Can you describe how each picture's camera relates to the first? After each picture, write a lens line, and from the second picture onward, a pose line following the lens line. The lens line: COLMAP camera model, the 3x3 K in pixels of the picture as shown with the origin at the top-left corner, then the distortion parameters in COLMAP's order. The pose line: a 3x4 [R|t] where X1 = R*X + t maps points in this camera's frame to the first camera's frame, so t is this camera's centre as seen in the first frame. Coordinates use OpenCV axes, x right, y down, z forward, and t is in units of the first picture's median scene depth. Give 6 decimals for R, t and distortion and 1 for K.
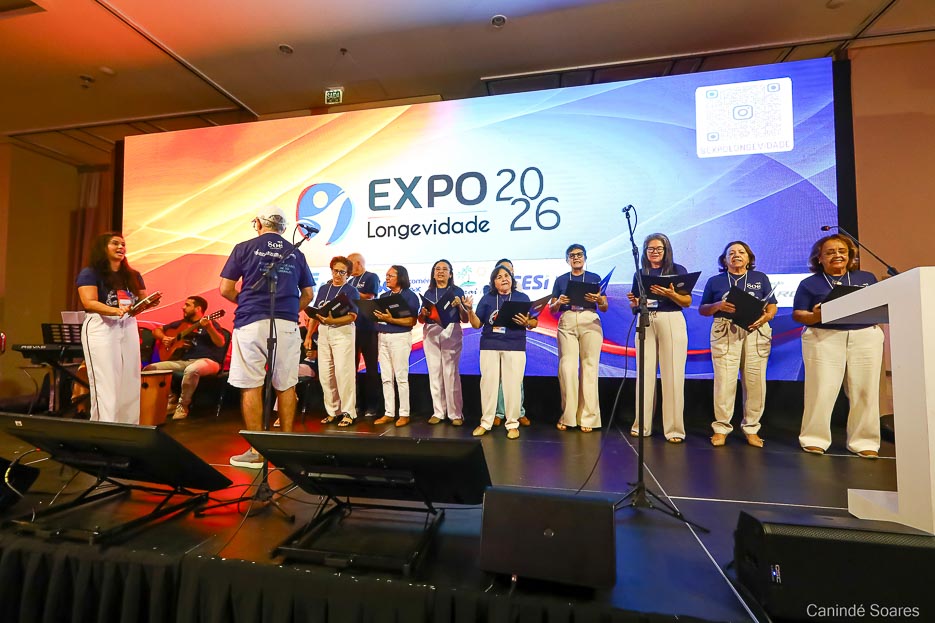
lens RADIAL K [[416.6, 0, 465.7], [0, 416.6, 315.0], [0, 0, 1]] dist [0.003715, 0.000129]
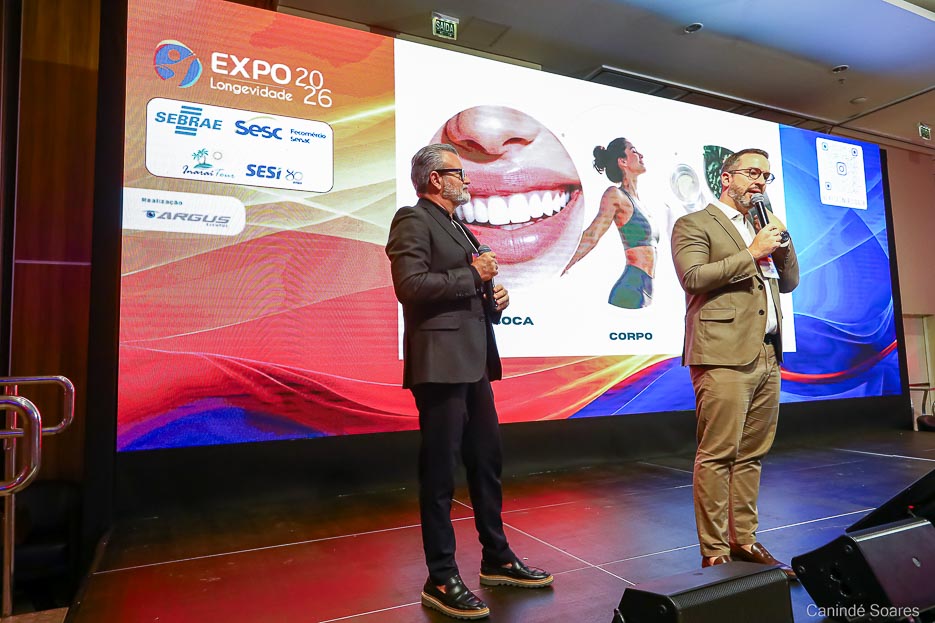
lens RADIAL K [[590.6, 0, 465.0], [0, 590.6, 310.2], [0, 0, 1]] dist [0.004366, 0.001191]
pose [[0.802549, 0.033794, 0.595628, -1.063712], [0.002200, 0.998220, -0.059600, 0.006607], [-0.596582, 0.049143, 0.801046, 0.265490]]
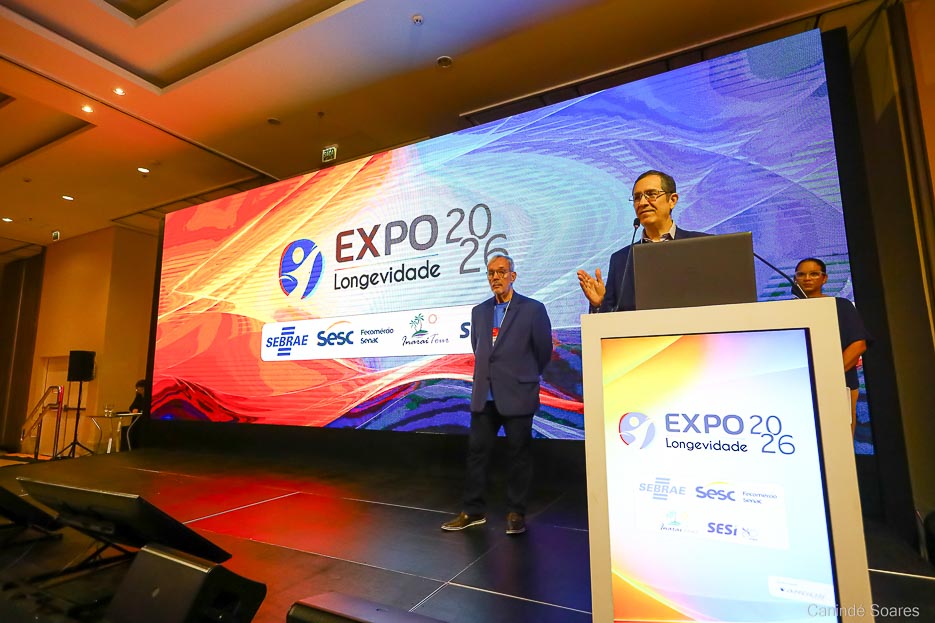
lens RADIAL K [[479.6, 0, 465.8], [0, 479.6, 308.3], [0, 0, 1]] dist [0.003746, -0.000560]
pose [[0.958360, -0.051862, -0.280813, 0.399487], [0.022996, 0.994193, -0.105129, -0.013844], [0.284635, 0.094294, 0.953987, -0.001036]]
